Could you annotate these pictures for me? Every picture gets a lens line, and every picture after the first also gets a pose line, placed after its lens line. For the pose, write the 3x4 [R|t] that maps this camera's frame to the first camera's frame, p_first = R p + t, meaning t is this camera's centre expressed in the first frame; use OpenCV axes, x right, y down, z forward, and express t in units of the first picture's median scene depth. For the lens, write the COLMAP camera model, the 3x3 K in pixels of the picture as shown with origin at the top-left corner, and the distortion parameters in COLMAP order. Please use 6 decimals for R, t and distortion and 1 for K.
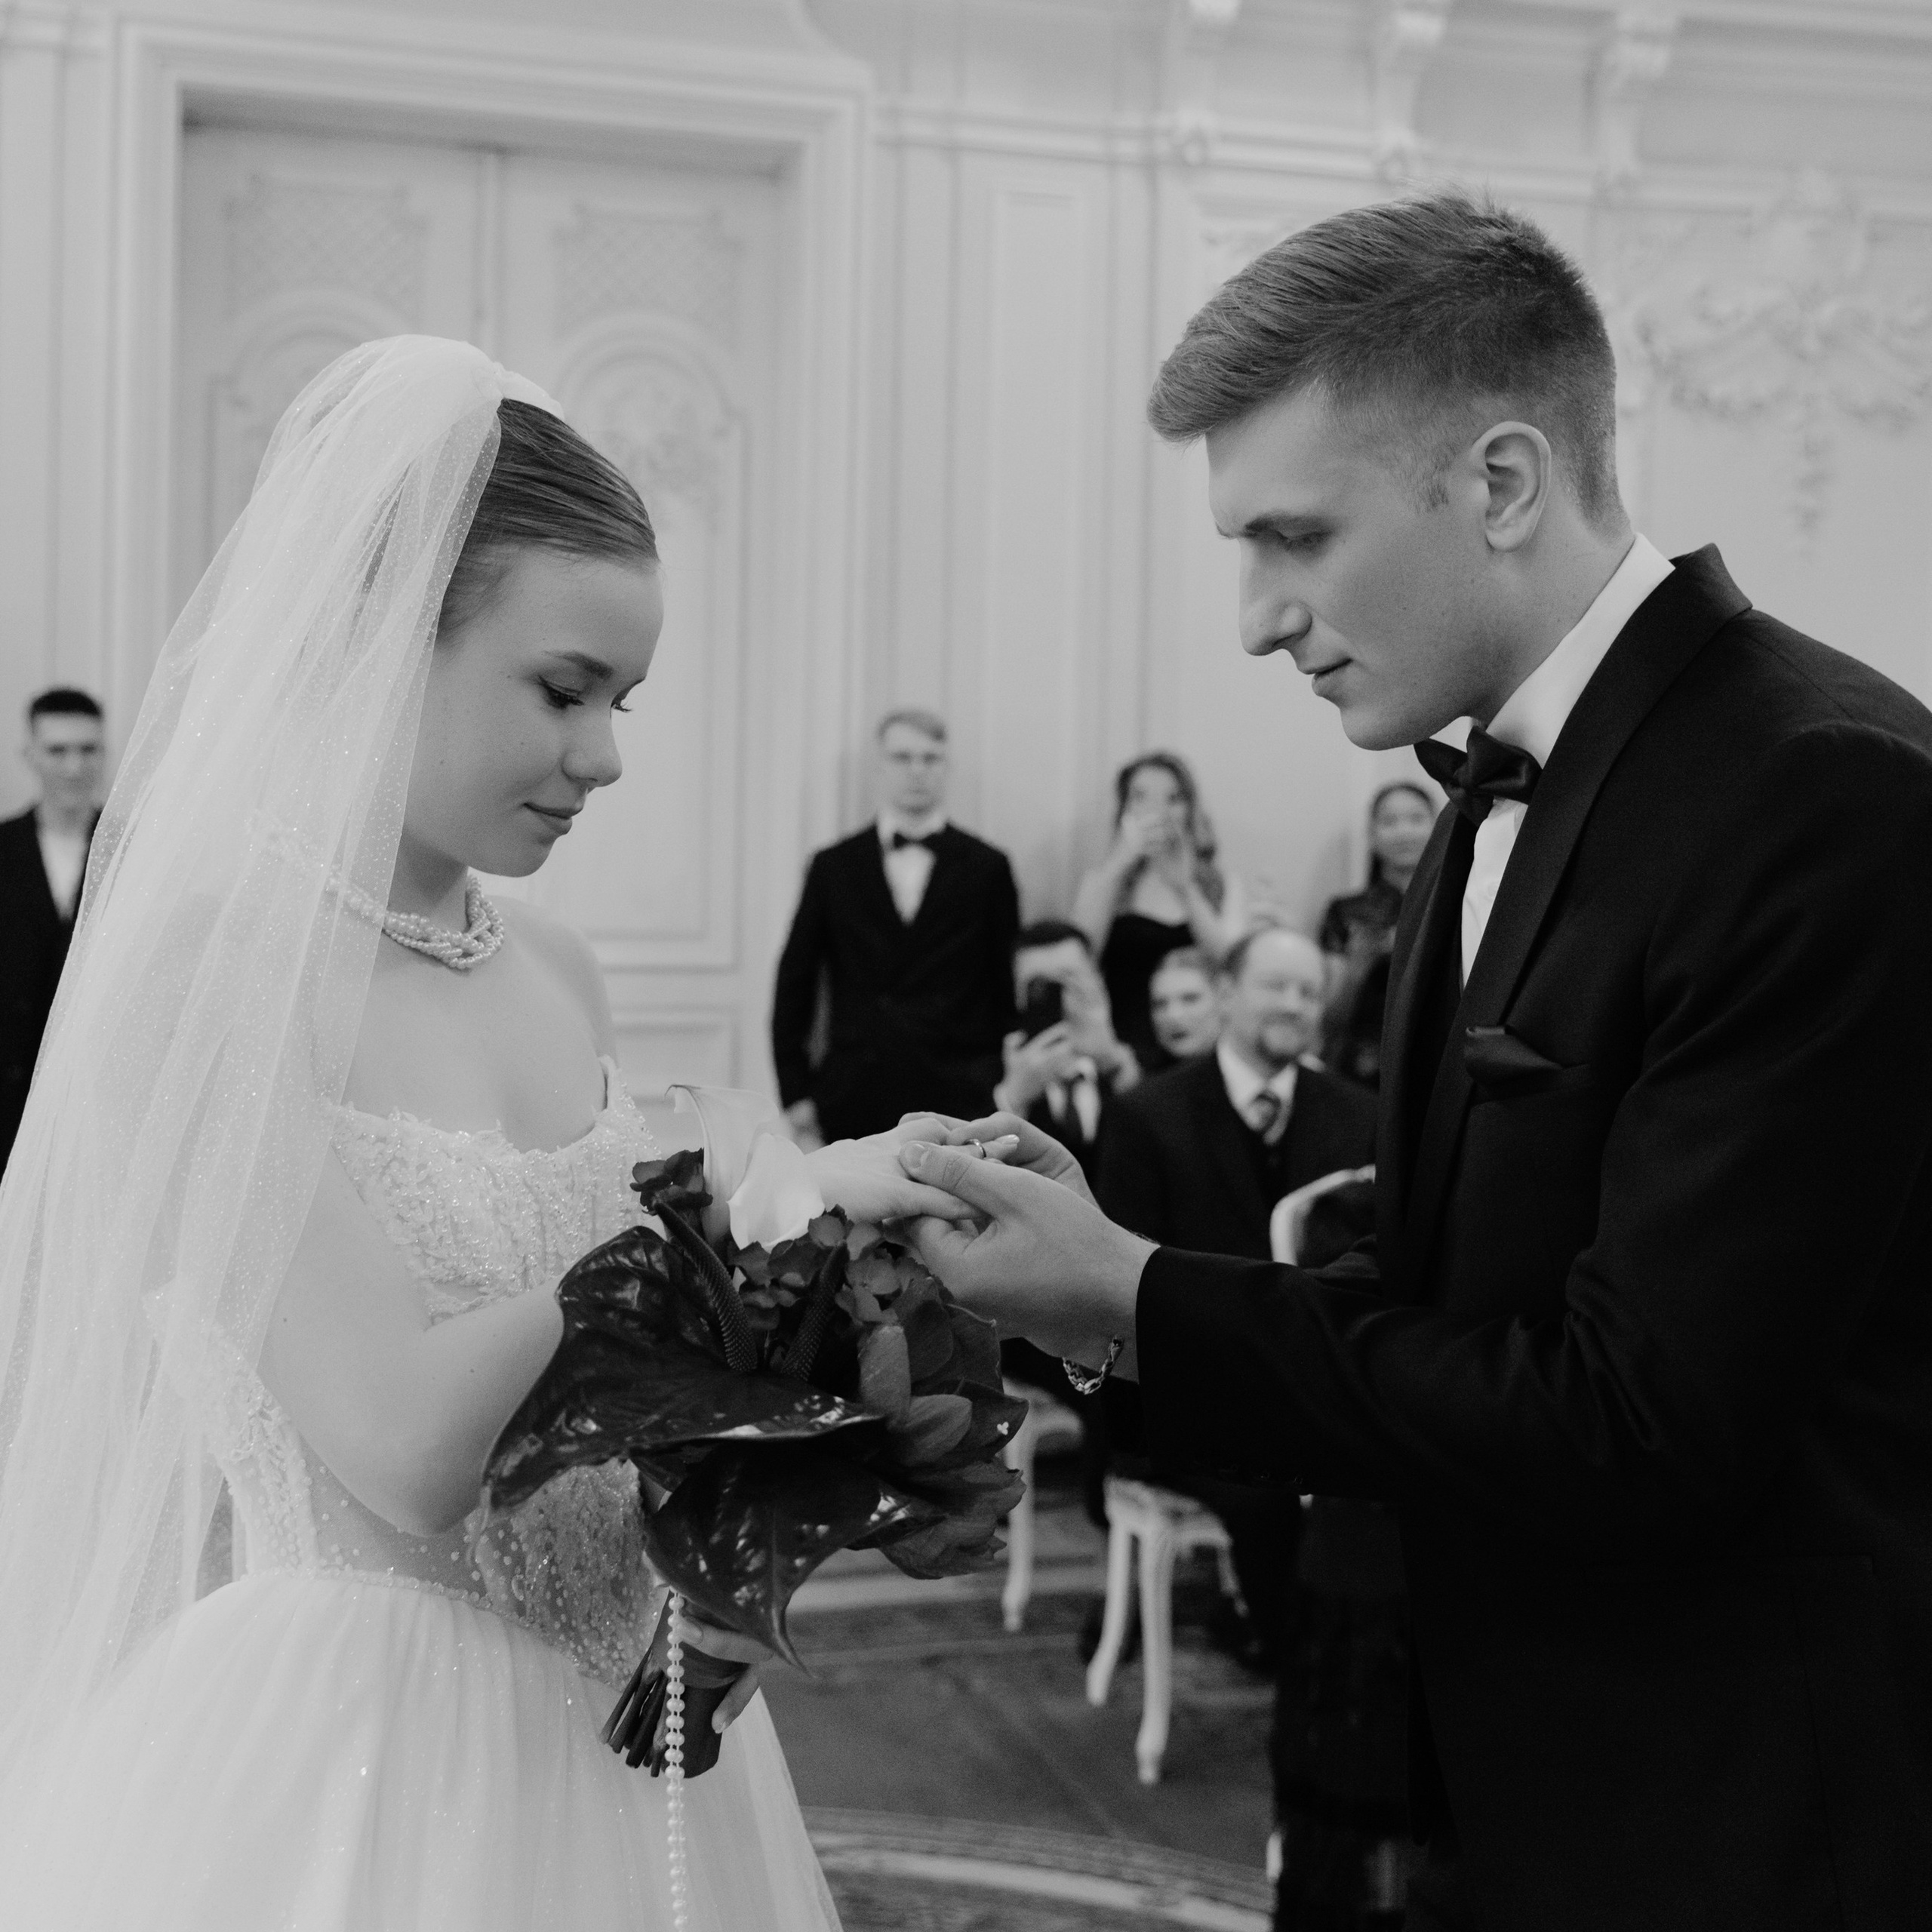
lens RADIAL K [[2692.9, 0, 918.5], [0, 2692.9, 887.7], [0, 0, 1]] dist [0.020605, 0.000000]
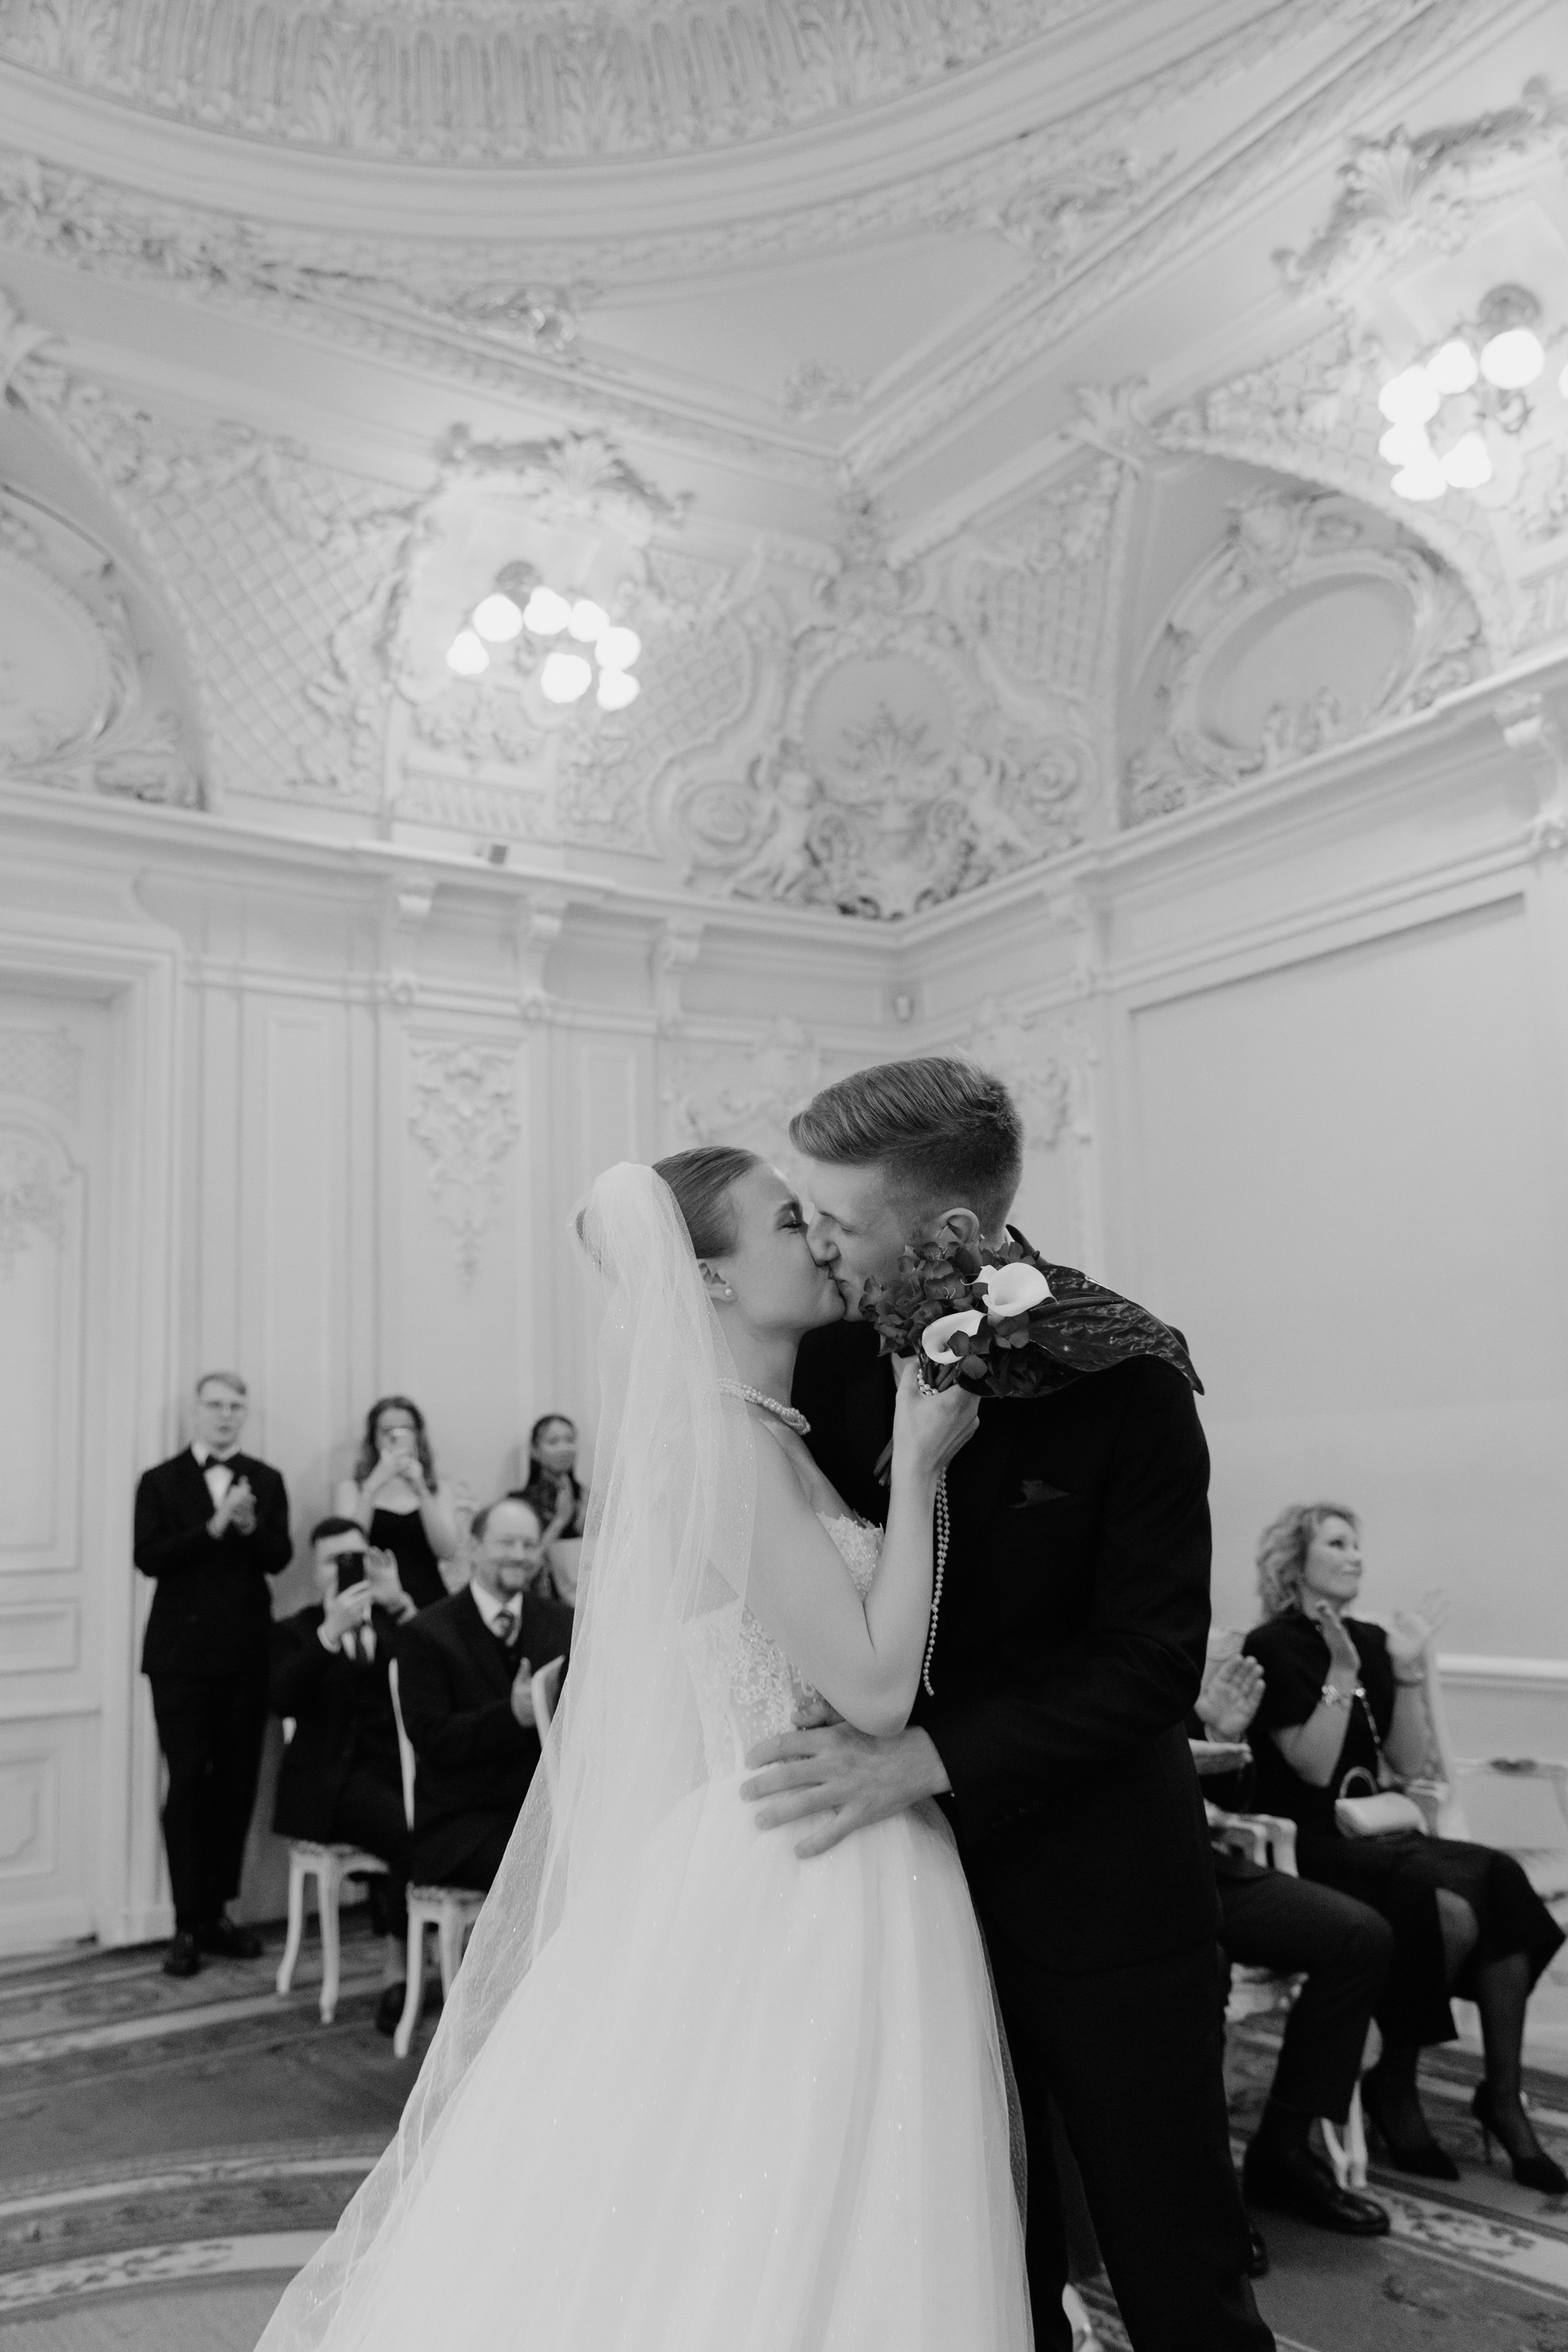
lens RADIAL K [[1989.7, 0, 797.3], [0, 1989.7, 1166.2], [0, 0, 1]] dist [-0.018125, 0.033197]
pose [[0.942774, 0.001388, 0.333430, -0.060658], [0.057872, 0.984133, -0.167730, 0.019128], [-0.328372, 0.177427, 0.927735, -0.085381]]
